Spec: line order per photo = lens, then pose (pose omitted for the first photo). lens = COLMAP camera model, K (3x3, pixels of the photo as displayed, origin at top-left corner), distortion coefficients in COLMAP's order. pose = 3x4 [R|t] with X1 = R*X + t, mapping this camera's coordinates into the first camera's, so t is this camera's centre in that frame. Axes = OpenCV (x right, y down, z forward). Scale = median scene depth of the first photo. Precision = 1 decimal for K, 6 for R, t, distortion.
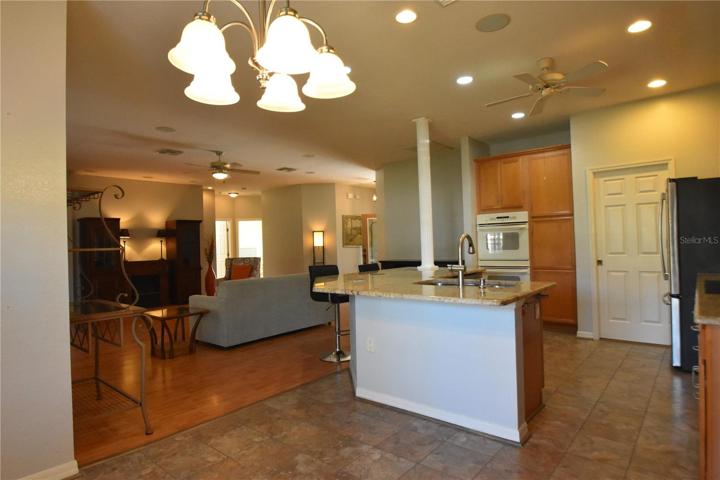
lens RADIAL K [[401.6, 0, 361.1], [0, 401.6, 240.4], [0, 0, 1]] dist [-0.002497, -0.000828]
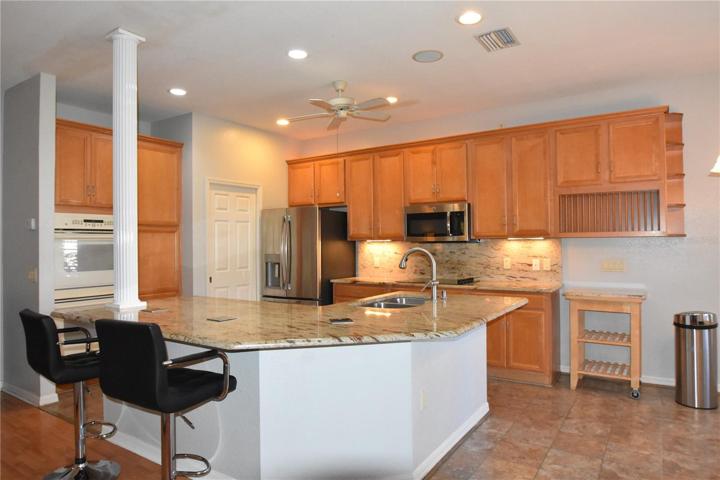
lens RADIAL K [[452.2, 0, 361.4], [0, 452.2, 238.7], [0, 0, 1]] dist [-0.027770, -0.003067]
pose [[-0.122261, 0.038103, 0.991766, -0.641986], [0.005812, 0.999273, -0.037675, 0.002332], [-0.992481, 0.001158, -0.122393, 1.004949]]
